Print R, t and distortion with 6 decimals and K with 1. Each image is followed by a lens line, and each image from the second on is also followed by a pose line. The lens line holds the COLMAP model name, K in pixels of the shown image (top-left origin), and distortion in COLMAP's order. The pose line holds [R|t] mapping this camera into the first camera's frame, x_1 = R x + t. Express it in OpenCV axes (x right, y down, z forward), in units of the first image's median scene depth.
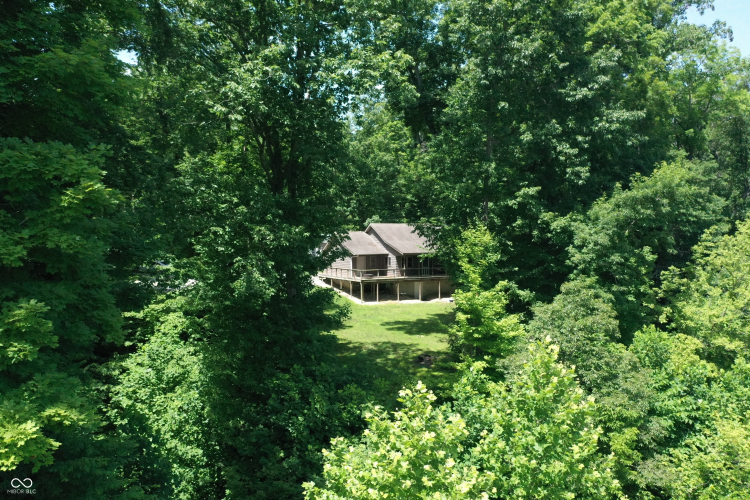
lens RADIAL K [[580.9, 0, 375.0], [0, 580.9, 250.0], [0, 0, 1]] dist [0.003661, 0.002361]
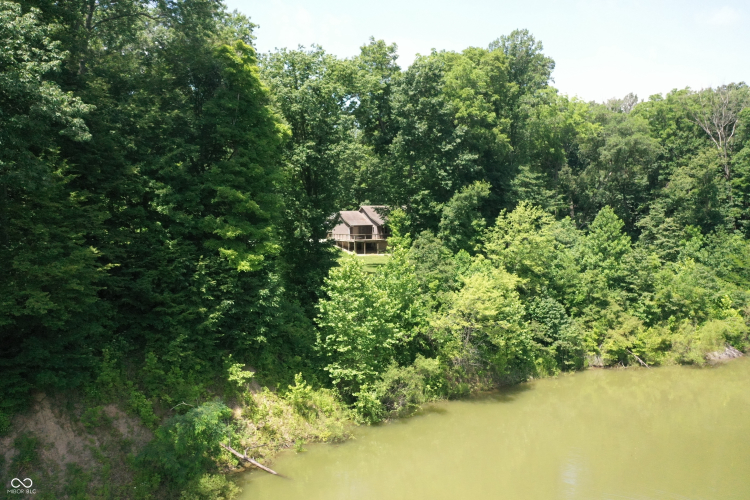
lens RADIAL K [[580.9, 0, 375.0], [0, 580.9, 250.0], [0, 0, 1]] dist [0.003661, 0.002361]
pose [[0.999798, -0.000513, -0.020091, 0.100891], [0.001253, 0.999320, 0.036863, 0.027105], [0.020058, -0.036881, 0.999118, -0.961294]]
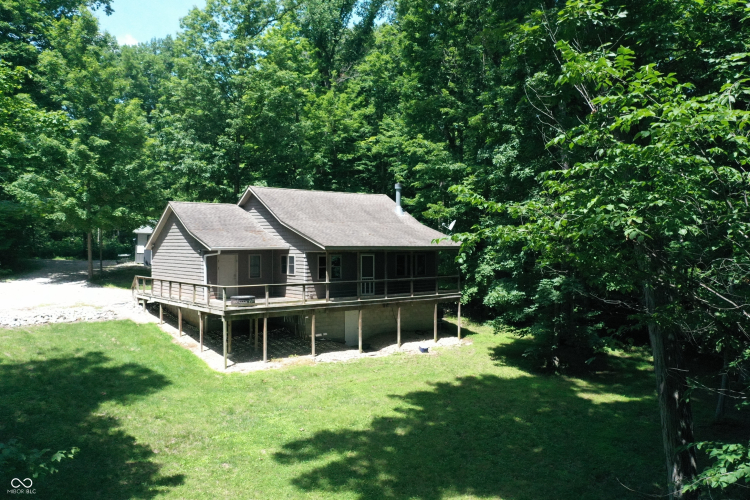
lens RADIAL K [[580.9, 0, 375.0], [0, 580.9, 250.0], [0, 0, 1]] dist [0.003661, 0.002361]
pose [[0.980256, 0.005652, 0.197652, -0.001364], [-0.003807, 0.999946, -0.009716, 0.019110], [-0.197696, 0.008772, 0.980224, 0.878392]]
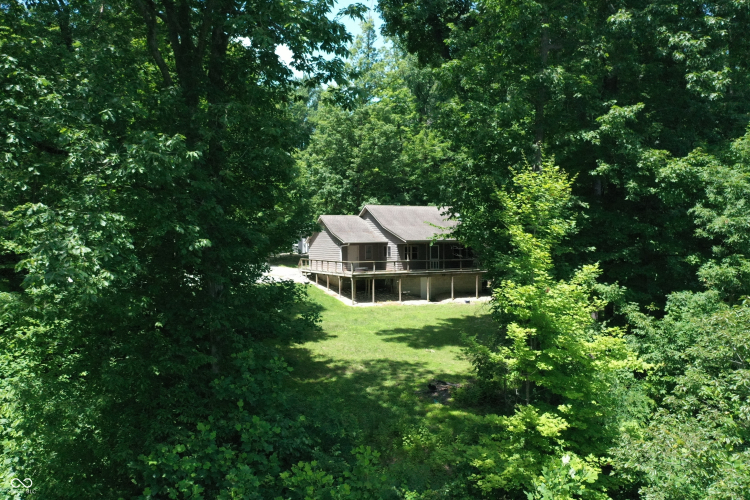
lens RADIAL K [[580.9, 0, 375.0], [0, 580.9, 250.0], [0, 0, 1]] dist [0.003661, 0.002361]
pose [[0.999982, 0.000519, -0.005911, 0.017272], [-0.000529, 0.999999, -0.001590, 0.030376], [0.005910, 0.001593, 0.999981, 0.340981]]
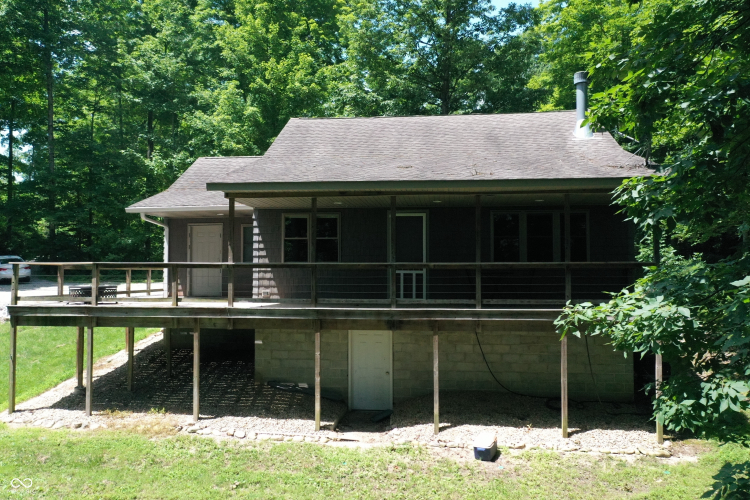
lens RADIAL K [[580.9, 0, 375.0], [0, 580.9, 250.0], [0, 0, 1]] dist [0.003661, 0.002361]
pose [[0.831354, 0.003327, -0.555733, 0.323625], [-0.007988, 0.999950, -0.005964, 0.044435], [0.555685, 0.009397, 0.831340, 1.339091]]
